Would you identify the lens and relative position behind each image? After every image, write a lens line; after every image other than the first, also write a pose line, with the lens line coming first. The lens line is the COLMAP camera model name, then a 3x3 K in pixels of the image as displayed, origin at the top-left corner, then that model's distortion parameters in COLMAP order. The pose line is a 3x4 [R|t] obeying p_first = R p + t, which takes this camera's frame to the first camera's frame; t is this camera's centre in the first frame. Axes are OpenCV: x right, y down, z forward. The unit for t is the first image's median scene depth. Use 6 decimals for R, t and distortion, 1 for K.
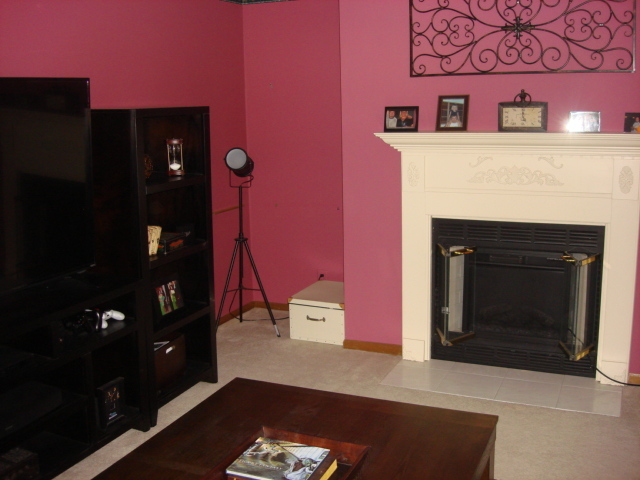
lens RADIAL K [[715.1, 0, 321.4], [0, 715.1, 238.8], [0, 0, 1]] dist [-0.120865, 0.000000]
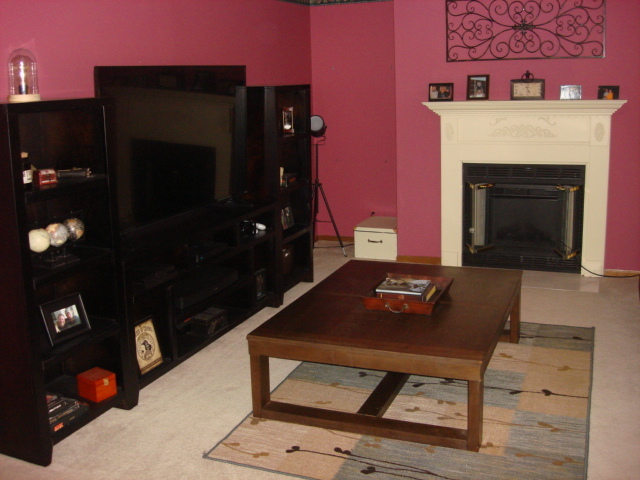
lens RADIAL K [[715.1, 0, 318.0], [0, 715.1, 240.1], [0, 0, 1]] dist [-0.120865, 0.000000]
pose [[0.999701, -0.018581, 0.015873, -0.166351], [0.018067, 0.999327, 0.031927, 0.078518], [-0.016456, -0.031631, 0.999364, -0.425491]]
